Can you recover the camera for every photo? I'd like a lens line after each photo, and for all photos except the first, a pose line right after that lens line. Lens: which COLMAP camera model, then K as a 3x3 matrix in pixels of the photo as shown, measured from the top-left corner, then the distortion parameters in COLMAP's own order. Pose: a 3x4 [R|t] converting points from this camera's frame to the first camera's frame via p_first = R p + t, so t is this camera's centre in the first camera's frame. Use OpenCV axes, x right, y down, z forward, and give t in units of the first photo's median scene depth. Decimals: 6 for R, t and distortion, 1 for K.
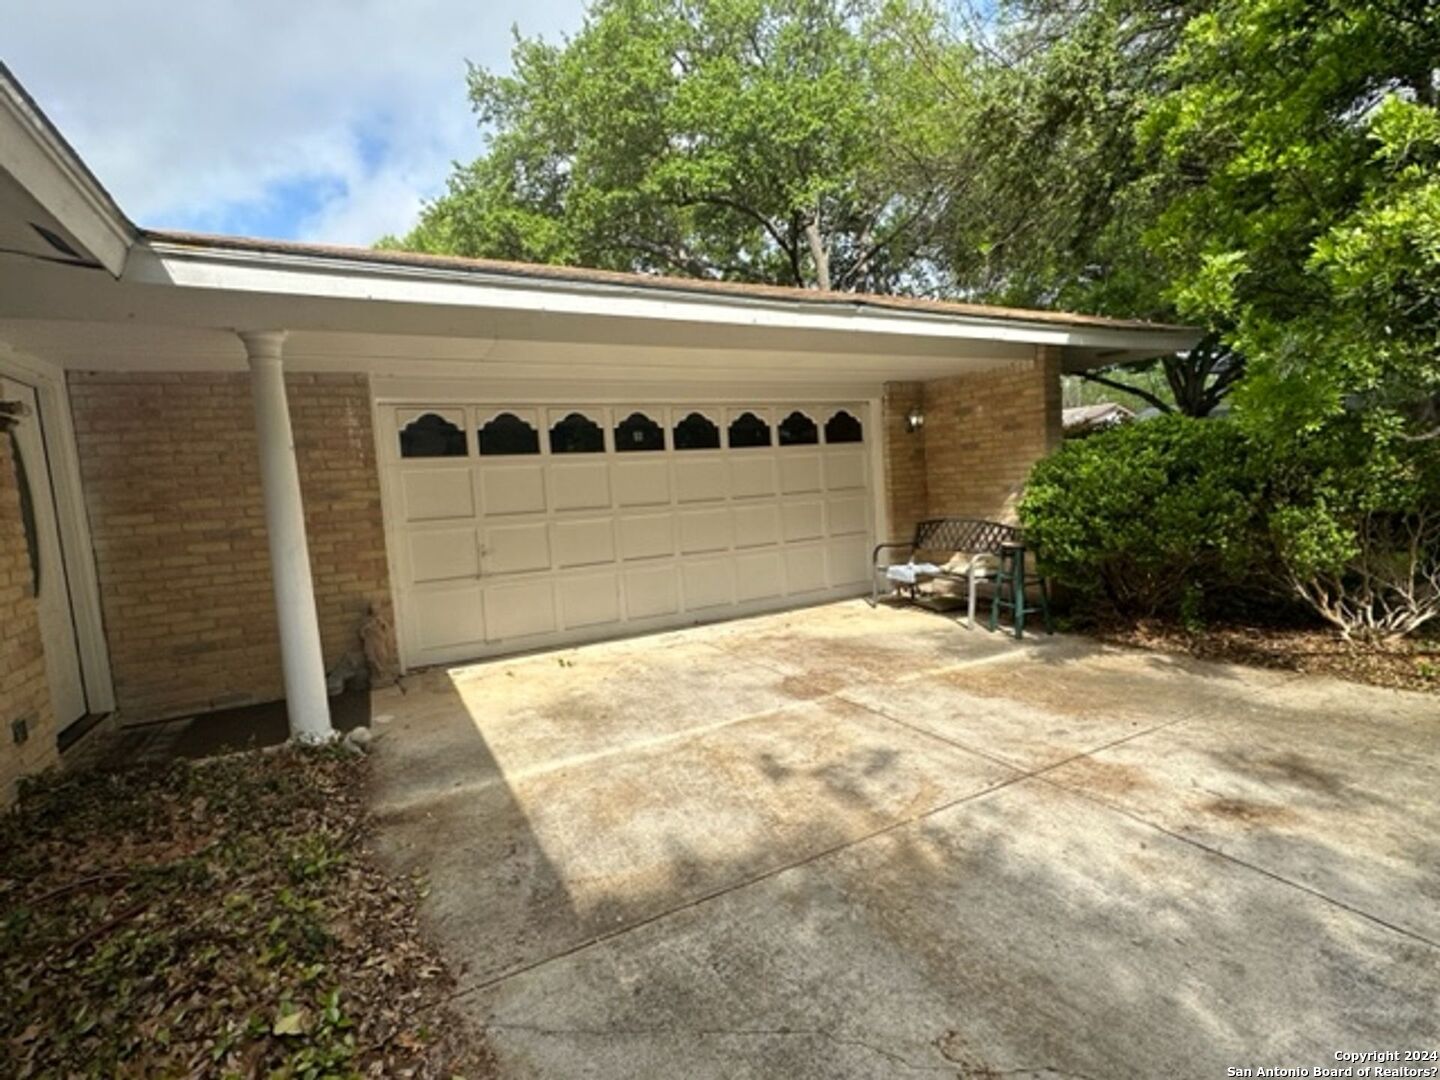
lens RADIAL K [[678.6, 0, 723.0], [0, 678.6, 542.1], [0, 0, 1]] dist [0.001792, 0.000243]
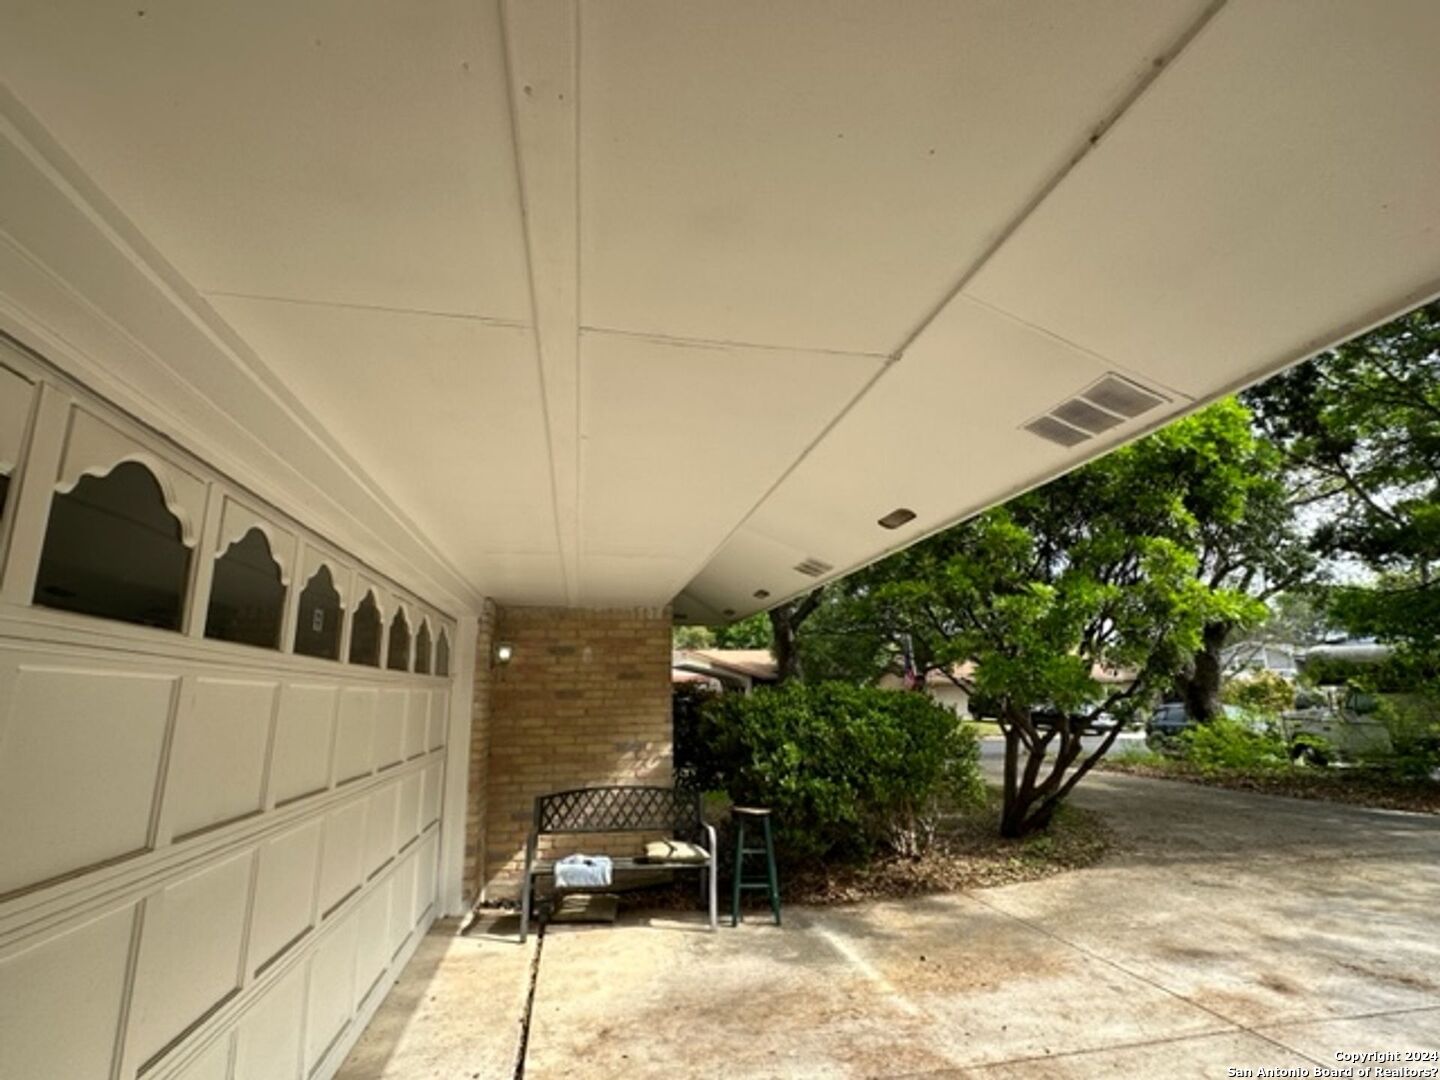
lens RADIAL K [[678.6, 0, 722.7], [0, 678.6, 543.4], [0, 0, 1]] dist [0.001792, 0.000243]
pose [[0.271574, 0.271074, 0.923454, -0.669592], [0.075895, 0.950494, -0.301331, -0.085821], [-0.959420, 0.151919, 0.237557, 0.987685]]
